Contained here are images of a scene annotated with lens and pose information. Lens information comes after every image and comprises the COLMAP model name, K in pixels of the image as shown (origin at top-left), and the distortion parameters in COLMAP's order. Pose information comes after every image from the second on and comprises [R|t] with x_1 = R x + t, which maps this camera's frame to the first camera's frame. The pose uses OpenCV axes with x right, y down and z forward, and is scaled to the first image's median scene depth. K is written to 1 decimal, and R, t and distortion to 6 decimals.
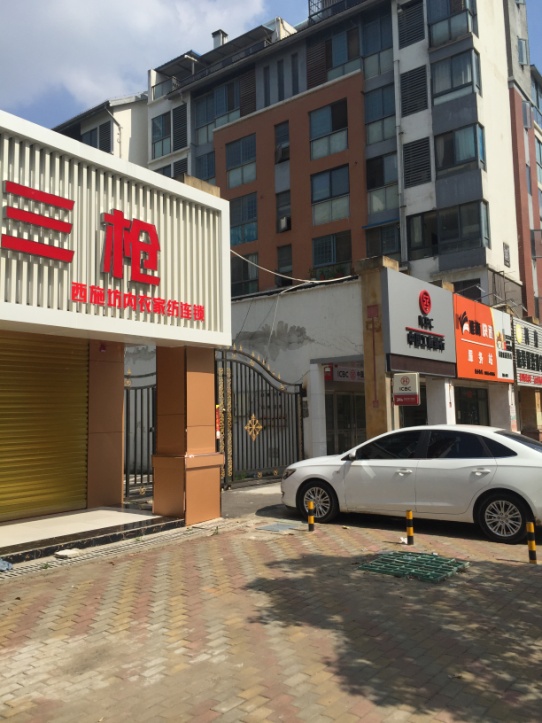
lens RADIAL K [[610.1, 0, 264.5], [0, 610.1, 348.5], [0, 0, 1]] dist [0.082698, -0.125148]
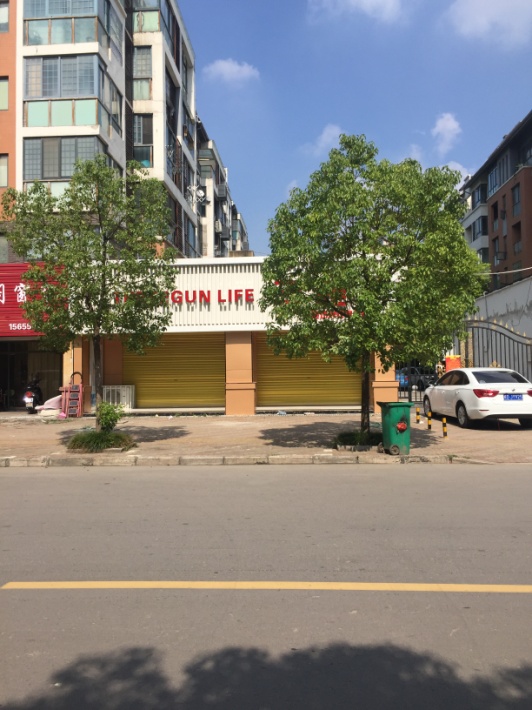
lens RADIAL K [[602.1, 0, 265.7], [0, 602.1, 338.0], [0, 0, 1]] dist [0.074069, -0.113707]
pose [[0.564227, -0.032738, -0.824970, 0.913688], [0.094965, 0.995155, 0.025458, -0.041524], [0.820140, -0.092707, 0.564603, -0.313072]]
